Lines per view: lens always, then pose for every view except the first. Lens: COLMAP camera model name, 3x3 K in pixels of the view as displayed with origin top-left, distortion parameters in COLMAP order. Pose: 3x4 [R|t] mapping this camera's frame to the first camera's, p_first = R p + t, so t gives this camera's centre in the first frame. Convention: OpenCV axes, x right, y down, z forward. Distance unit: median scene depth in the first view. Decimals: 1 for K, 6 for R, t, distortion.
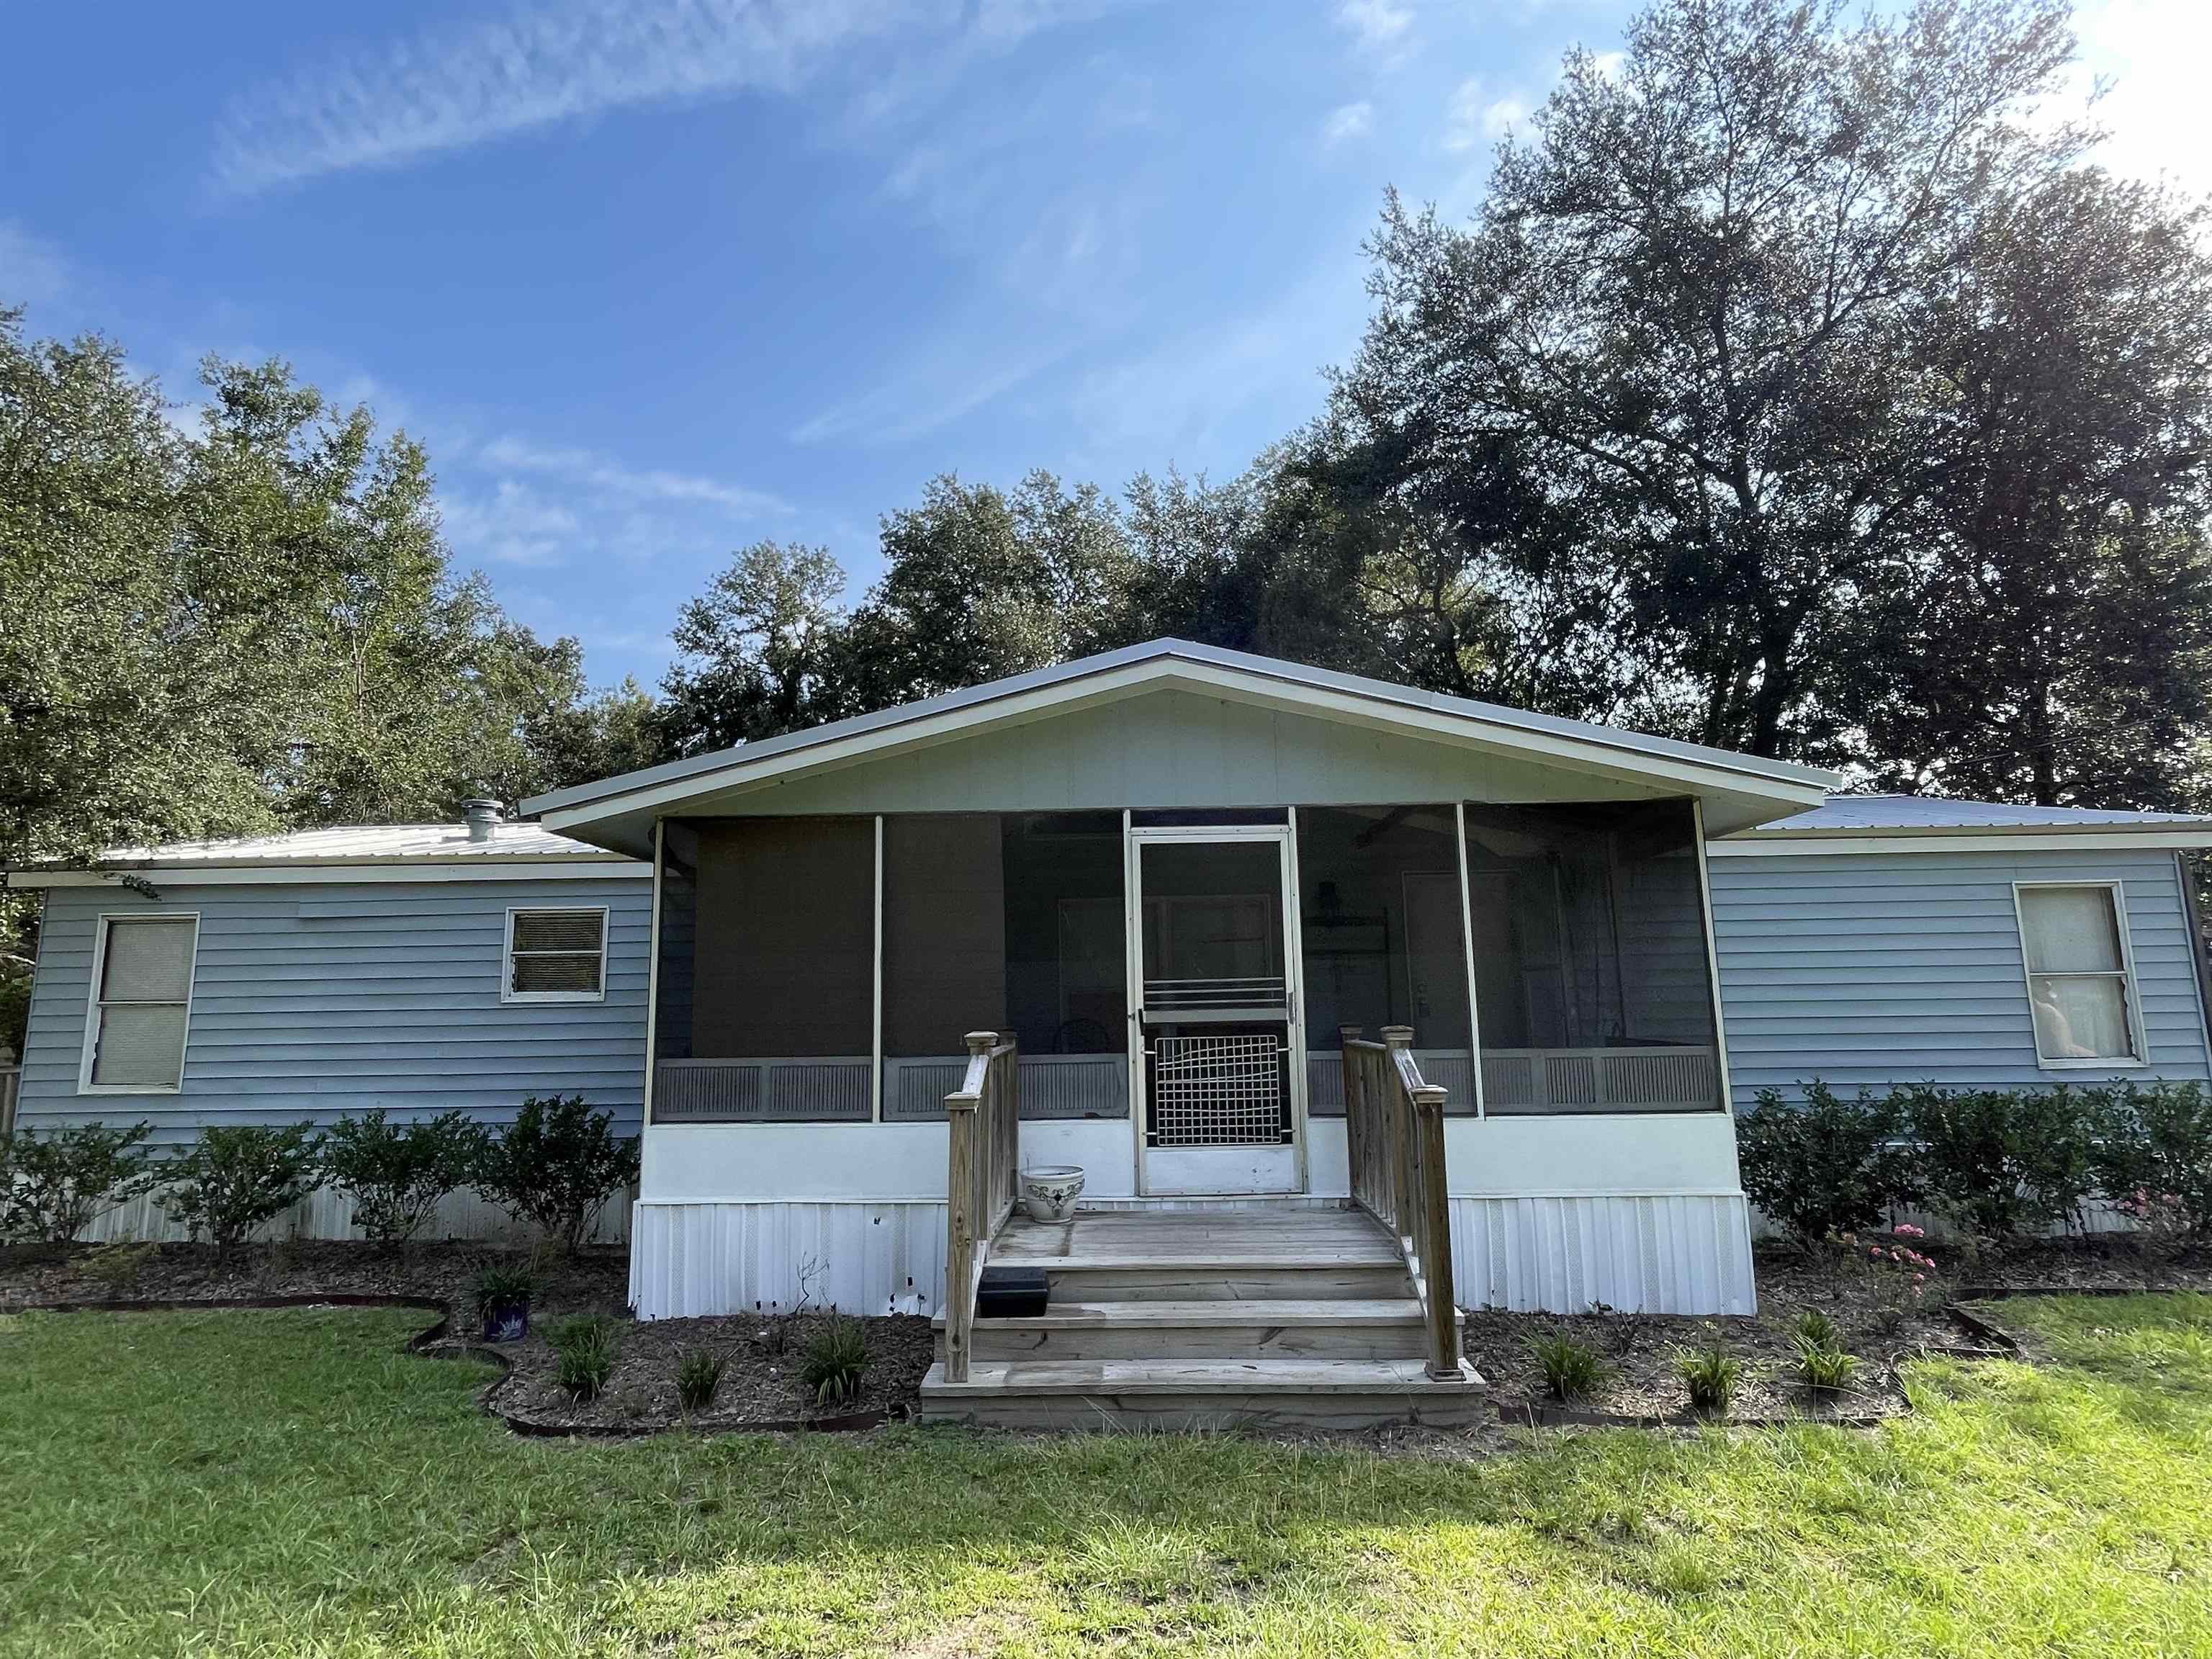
lens RADIAL K [[1118.9, 0, 1116.2], [0, 1118.9, 834.0], [0, 0, 1]] dist [-0.004897, 0.000205]
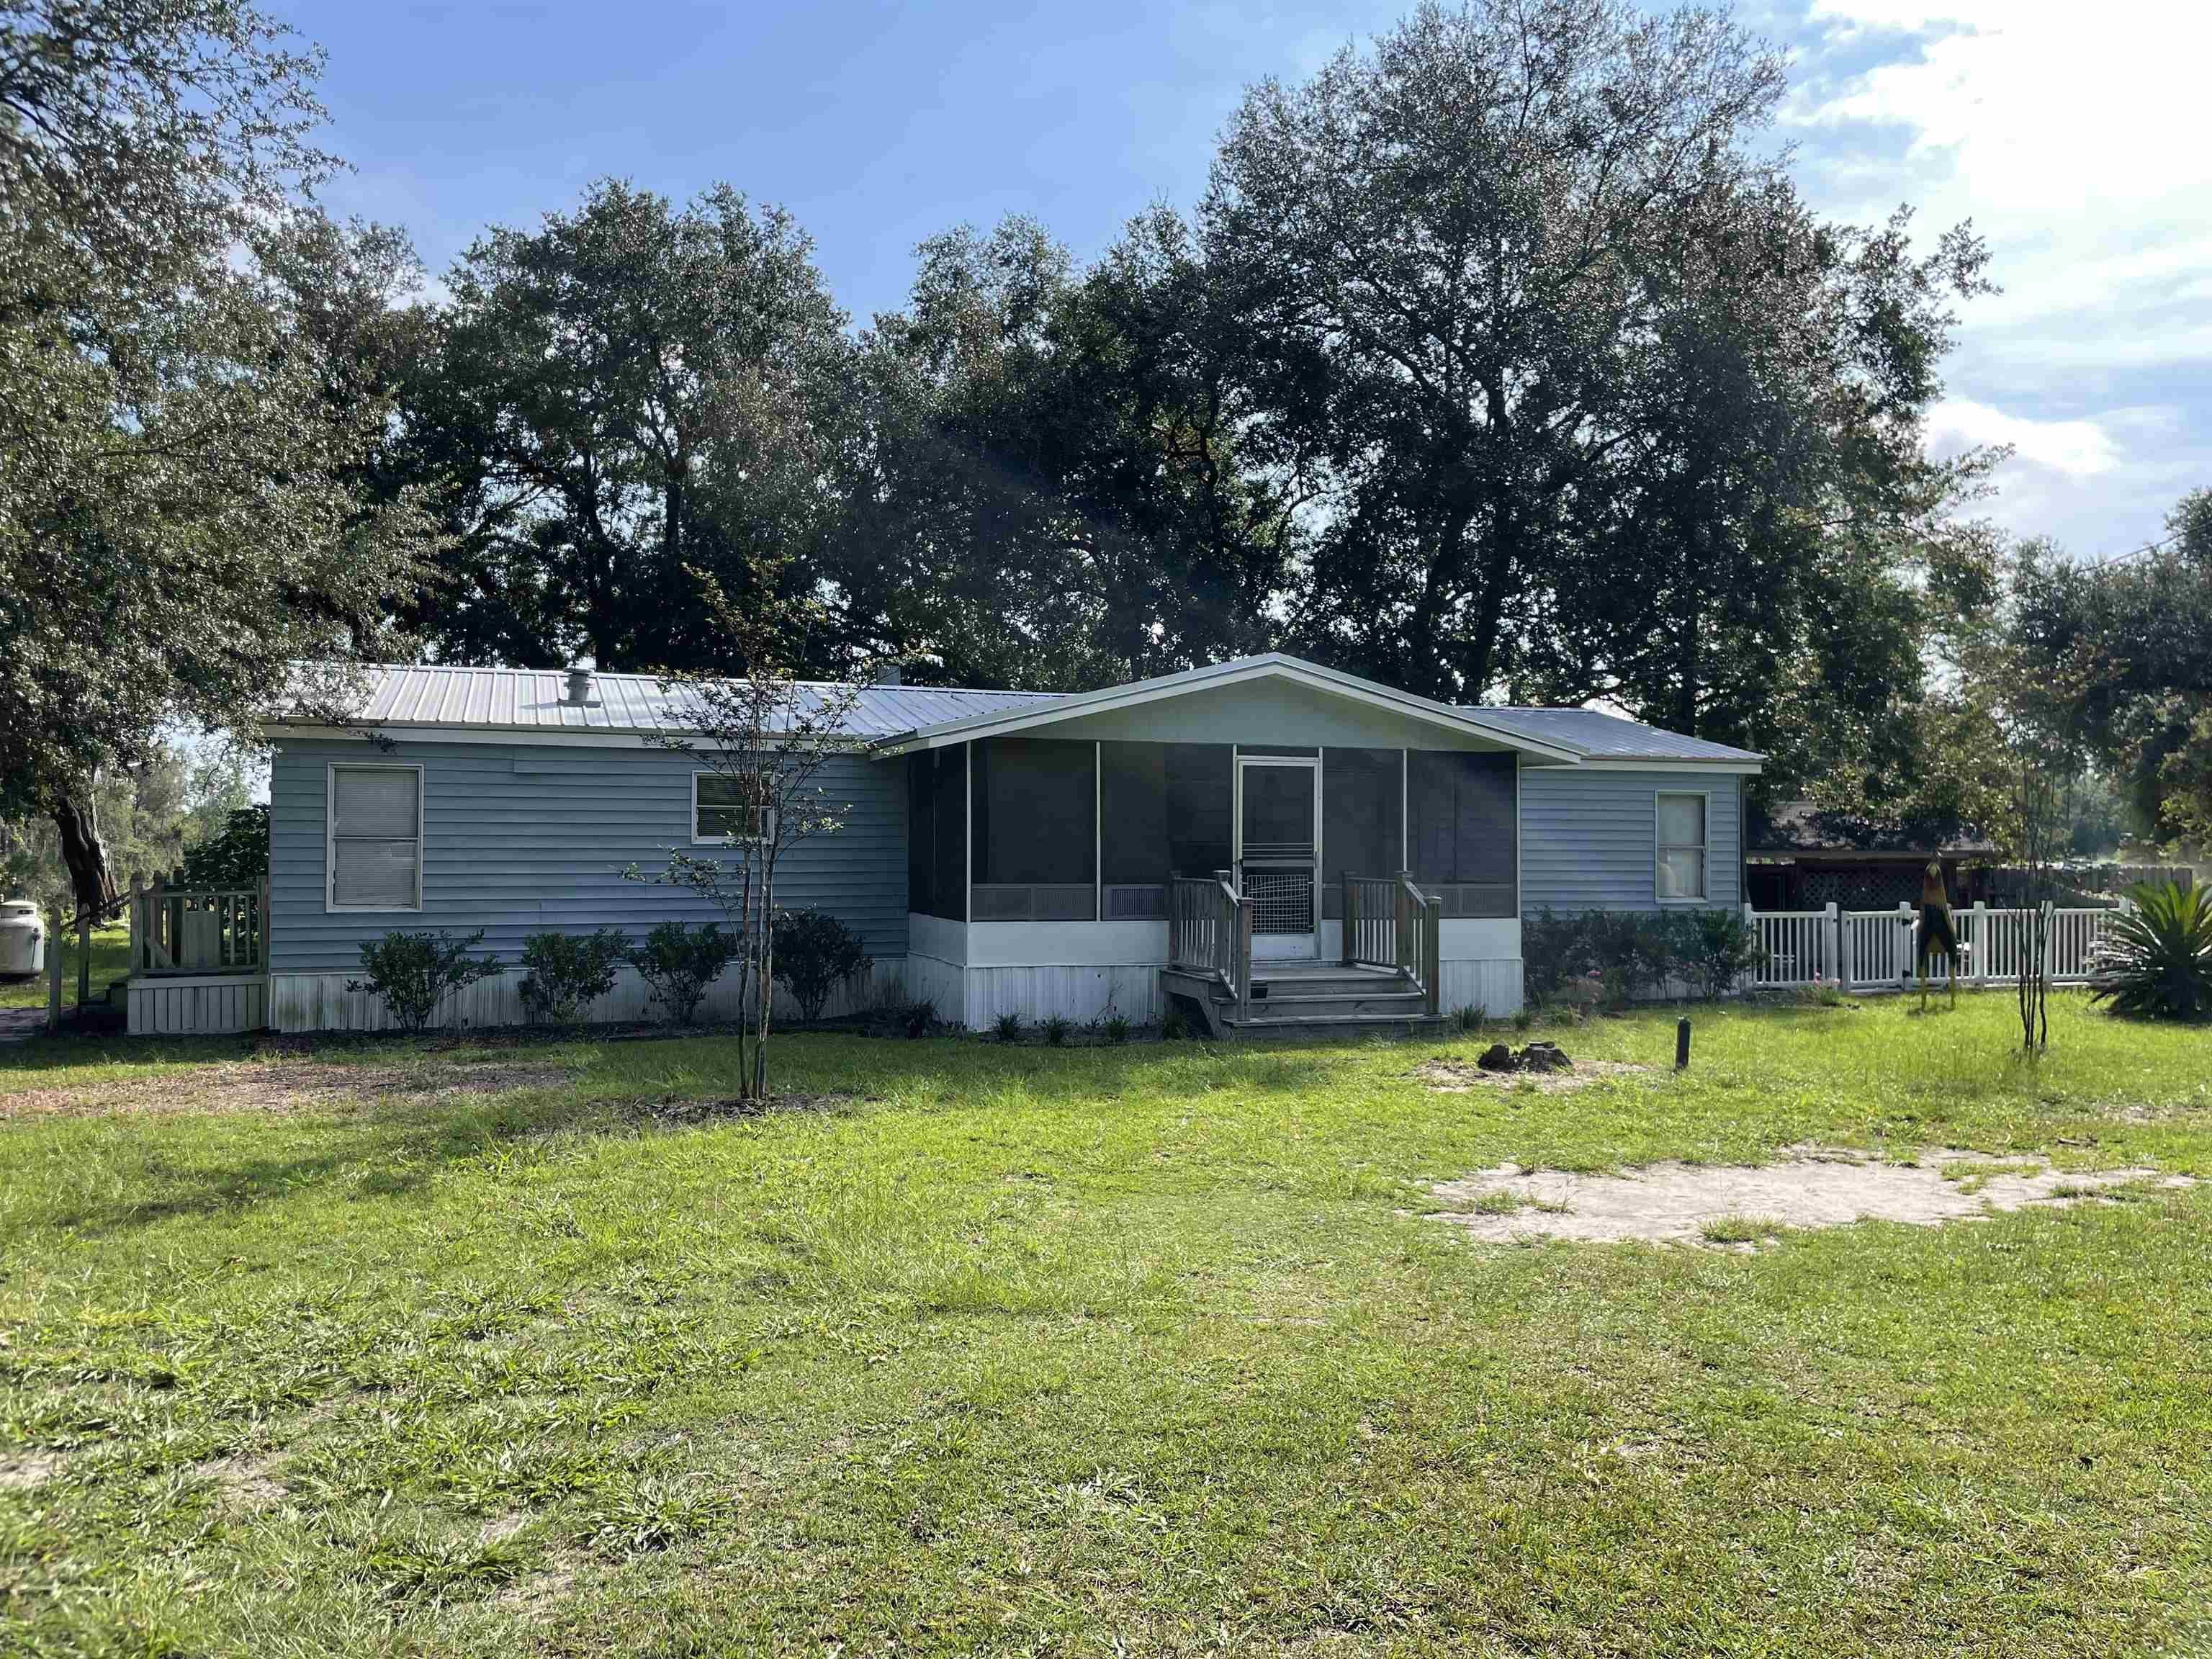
lens RADIAL K [[1674.9, 0, 1101.8], [0, 1674.9, 838.3], [0, 0, 1]] dist [0.048551, -0.059965]
pose [[0.935887, 0.022278, 0.351594, -0.891404], [-0.074114, 0.988115, 0.134668, -0.173718], [-0.344415, -0.152092, 0.926416, -1.101764]]
